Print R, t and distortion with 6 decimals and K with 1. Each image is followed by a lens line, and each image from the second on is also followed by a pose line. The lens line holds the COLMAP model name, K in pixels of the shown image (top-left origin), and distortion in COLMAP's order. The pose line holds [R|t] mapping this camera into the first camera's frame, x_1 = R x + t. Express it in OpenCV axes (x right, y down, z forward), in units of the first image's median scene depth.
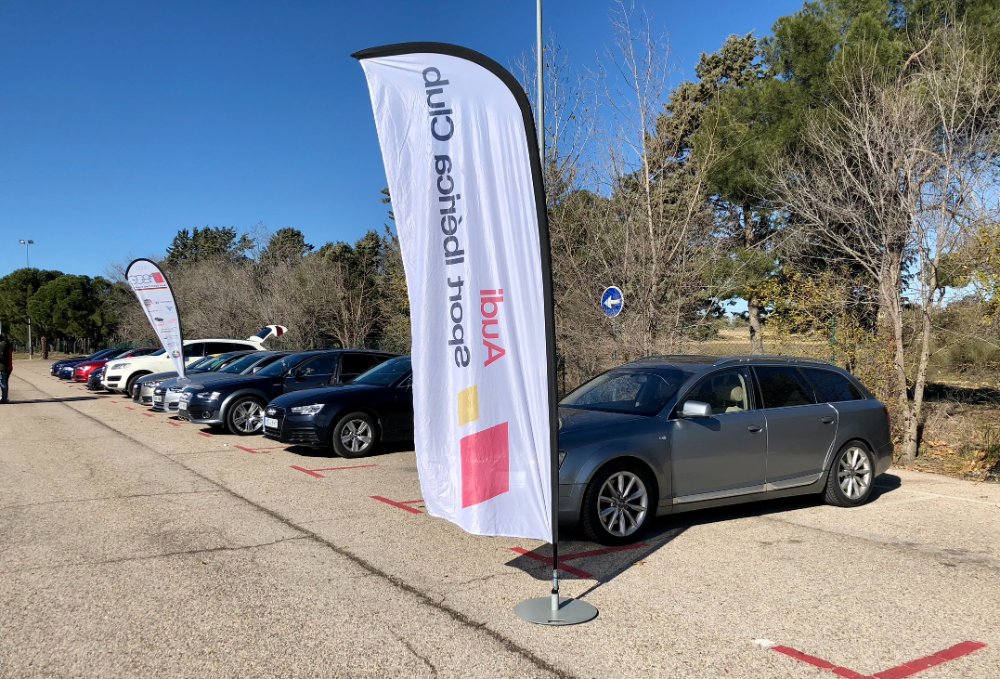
lens RADIAL K [[873.2, 0, 500.0], [0, 873.2, 339.5], [0, 0, 1]] dist [0.138421, -0.220387]
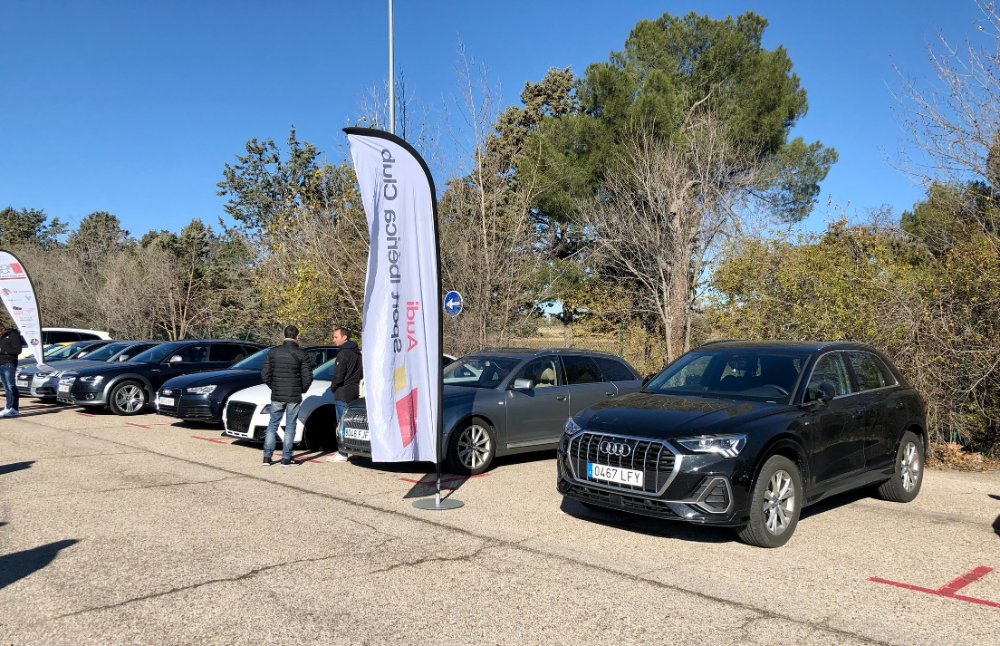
lens RADIAL K [[905.5, 0, 500.0], [0, 905.5, 323.0], [0, 0, 1]] dist [-0.000226, 0.000914]
pose [[0.979602, 0.019385, 0.200008, -0.055622], [-0.016980, 0.999761, -0.013737, -0.000771], [-0.200227, 0.010061, 0.979698, -0.221689]]
